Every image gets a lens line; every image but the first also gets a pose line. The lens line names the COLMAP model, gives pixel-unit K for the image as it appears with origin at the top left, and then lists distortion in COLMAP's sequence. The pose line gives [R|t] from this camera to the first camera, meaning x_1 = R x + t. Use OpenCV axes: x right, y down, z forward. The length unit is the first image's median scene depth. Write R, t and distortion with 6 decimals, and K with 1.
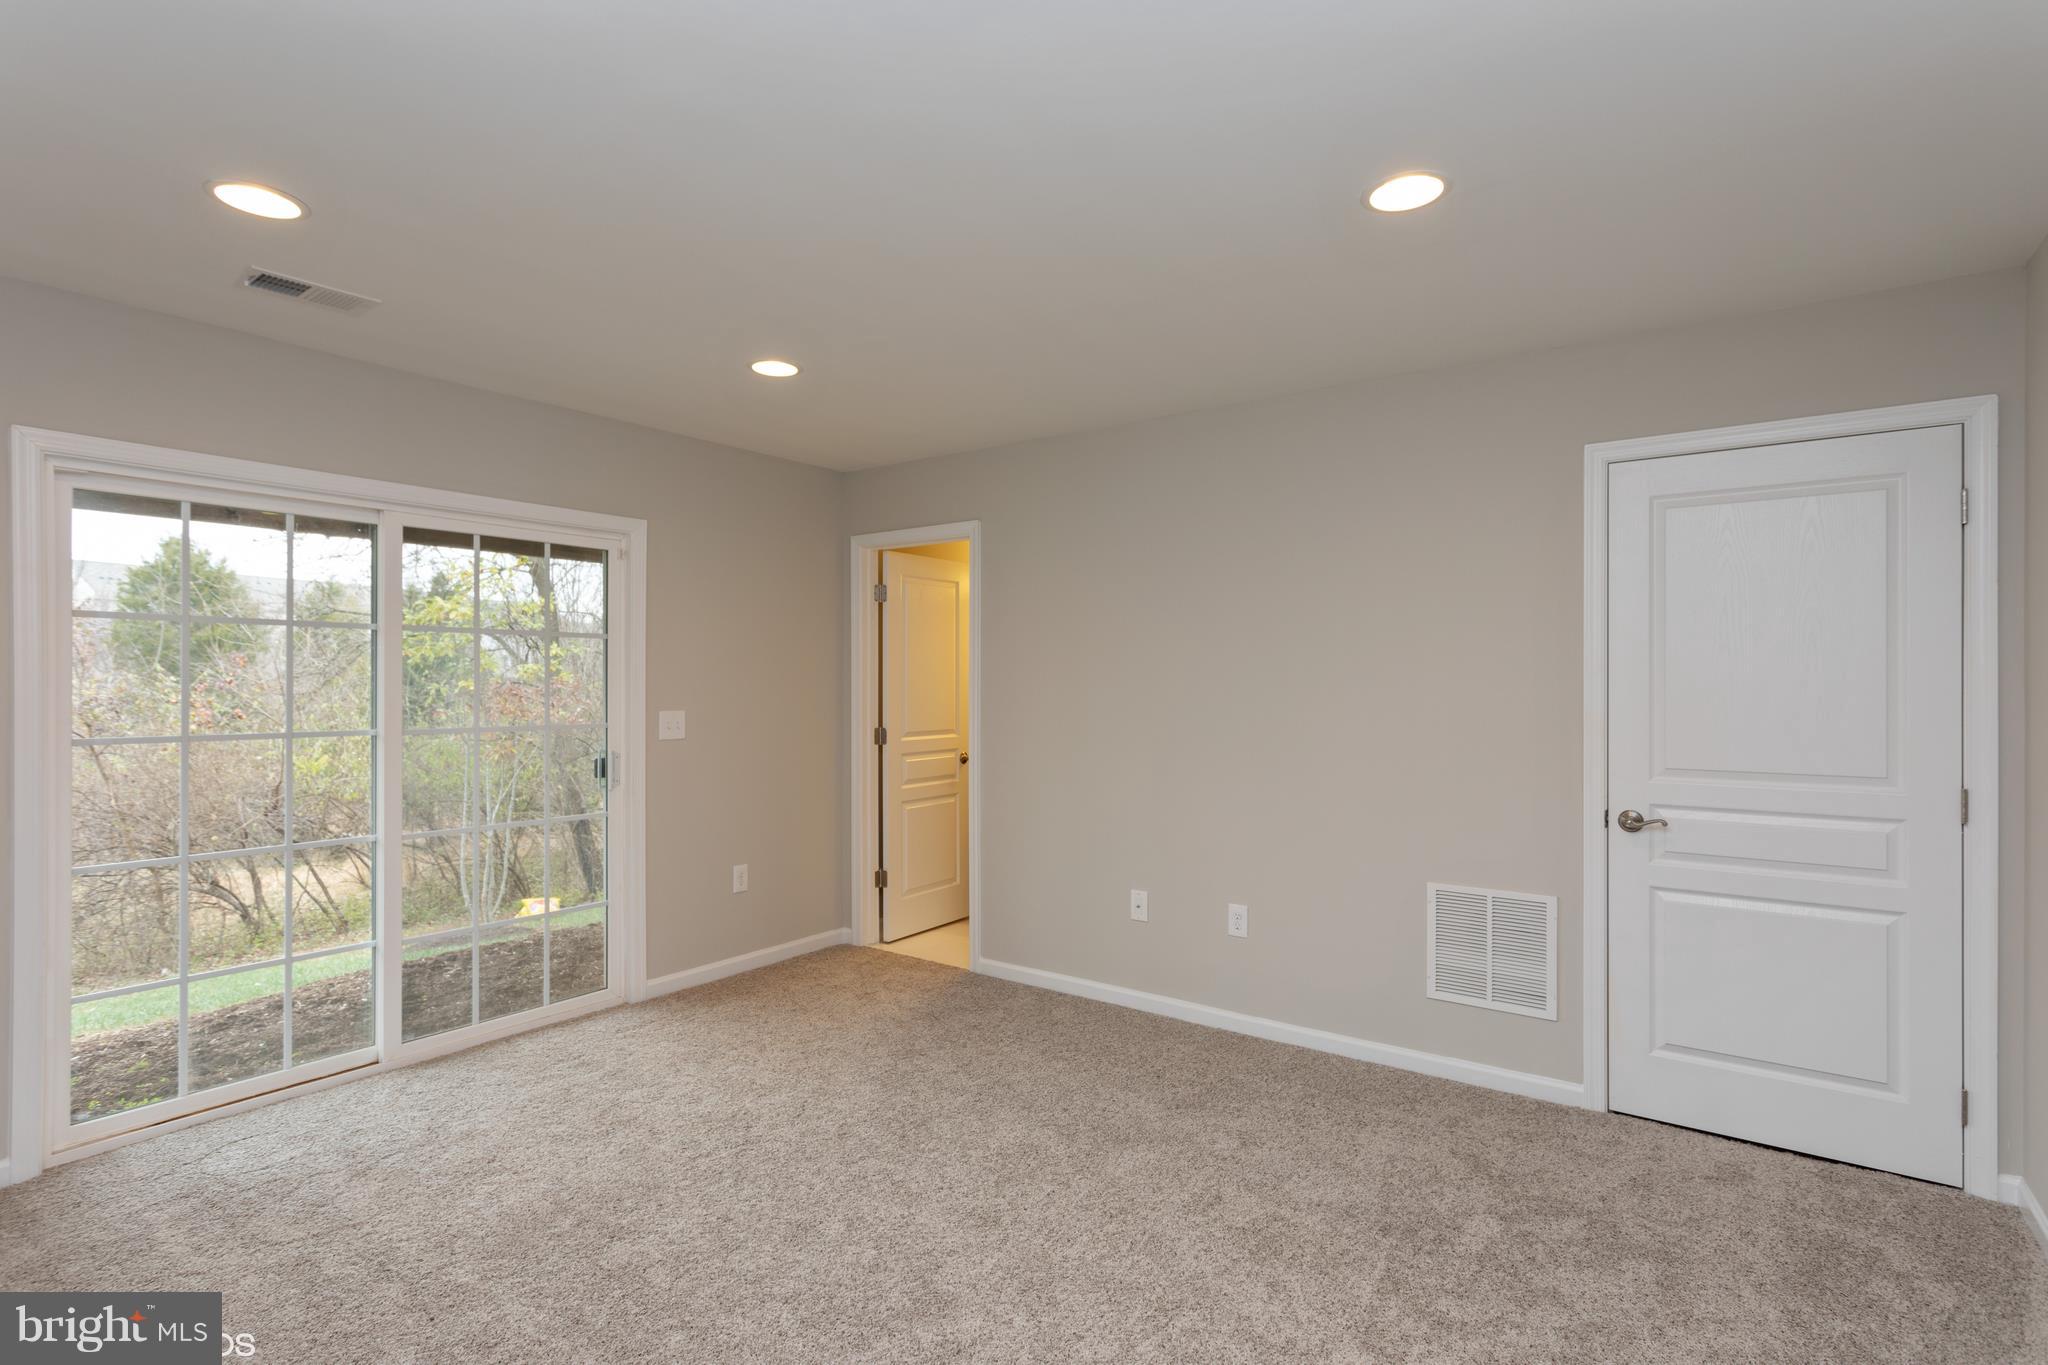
lens RADIAL K [[981.7, 0, 1005.4], [0, 981.7, 686.3], [0, 0, 1]] dist [0.010054, -0.000006]
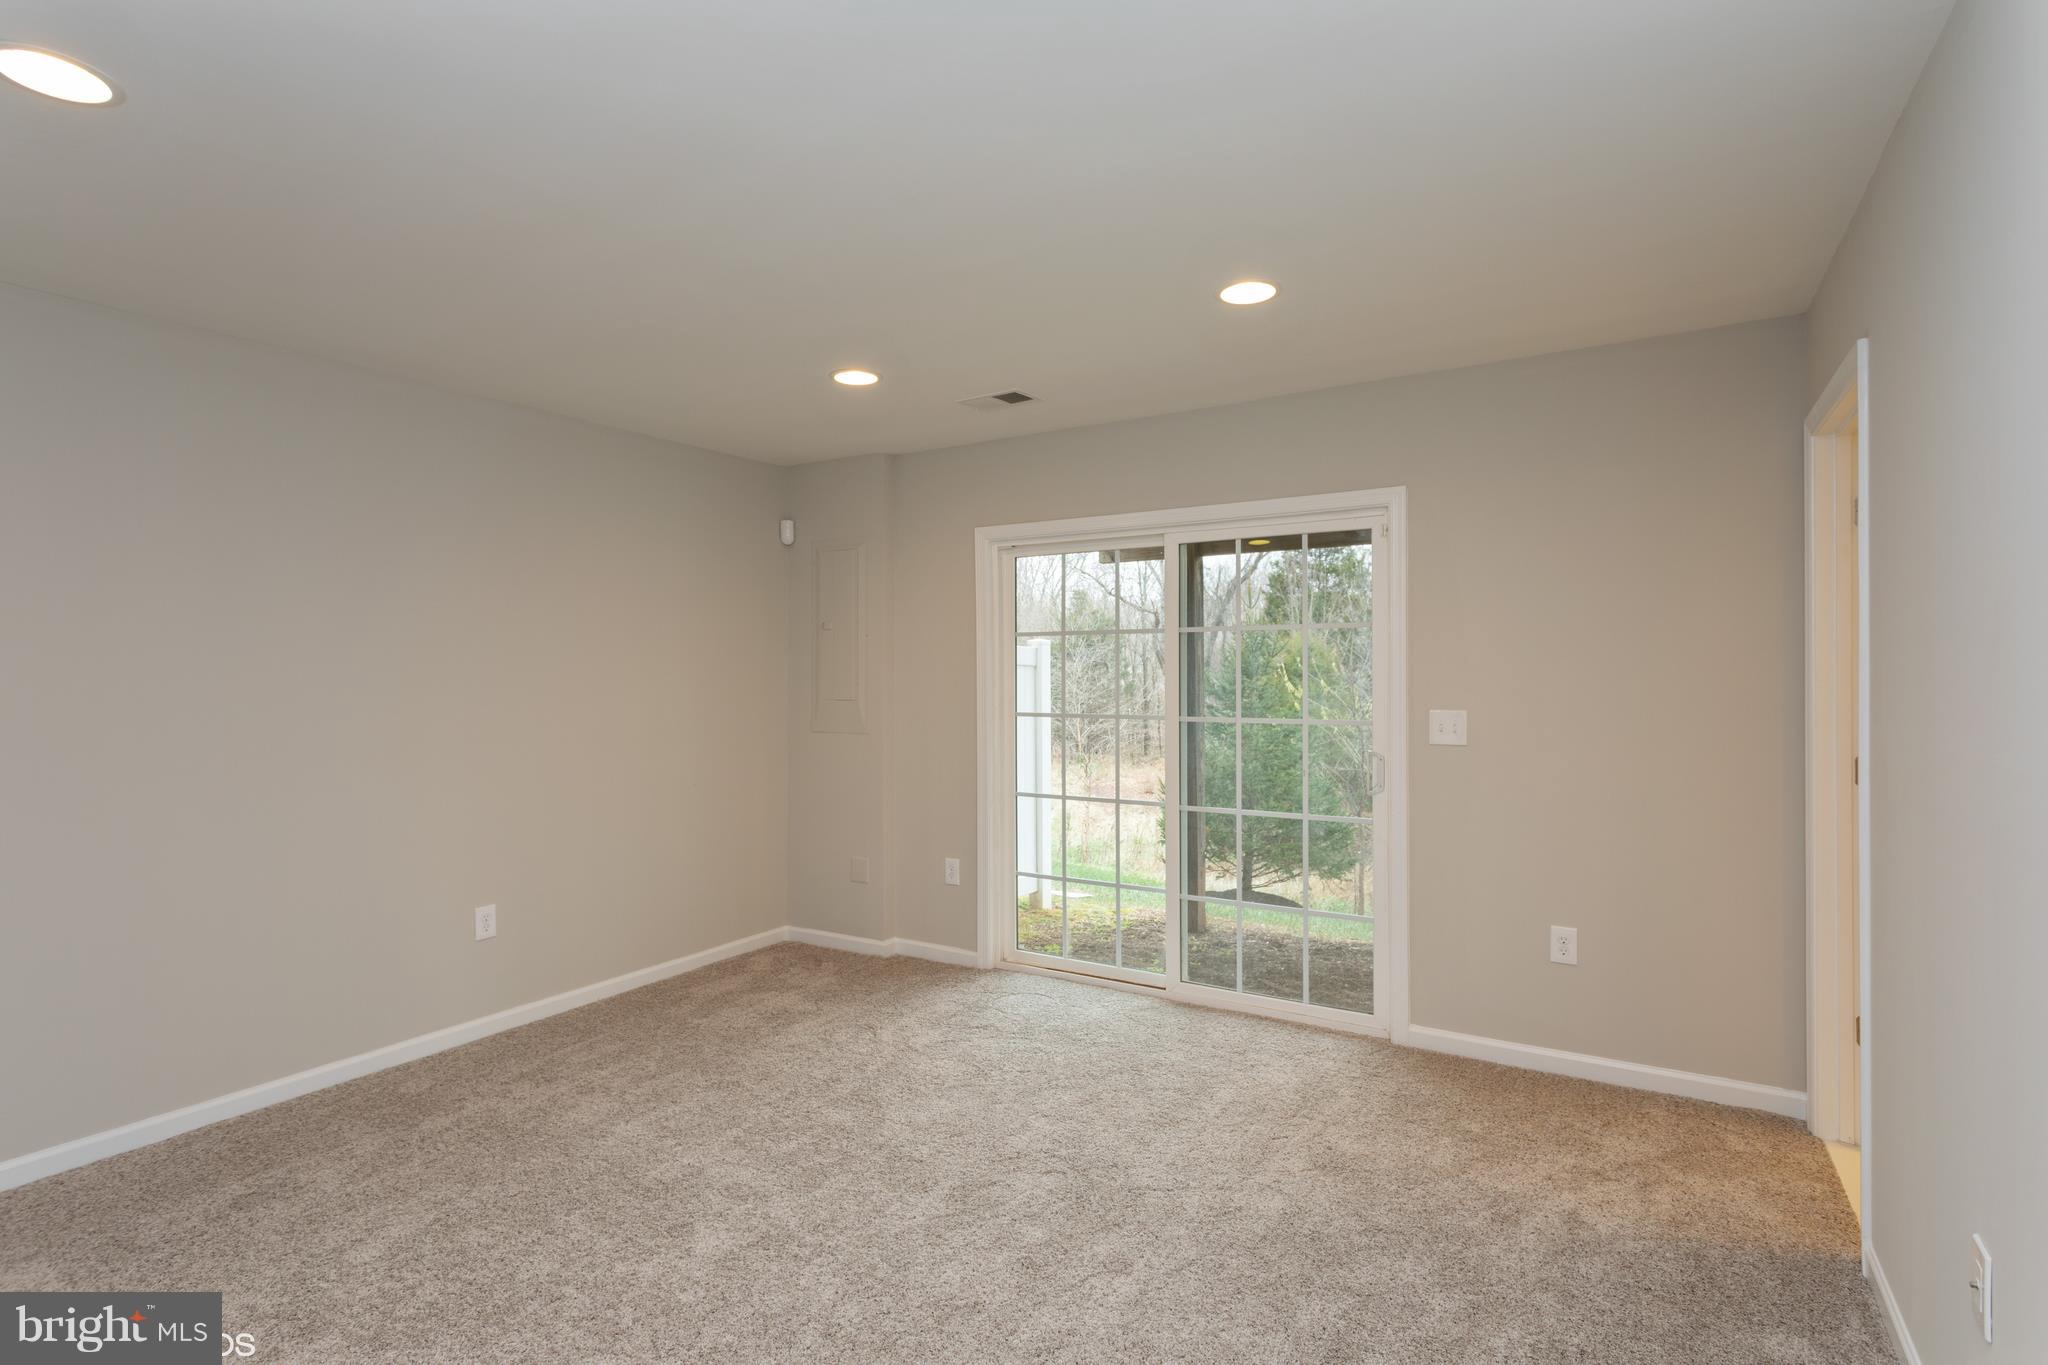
lens RADIAL K [[981.7, 0, 1018.8], [0, 981.7, 679.0], [0, 0, 1]] dist [0.010054, -0.000006]
pose [[0.097613, 0.001381, -0.995223, 0.480953], [-0.000209, 0.999999, 0.001367, -0.001844], [0.995224, 0.000074, 0.097613, 0.613997]]
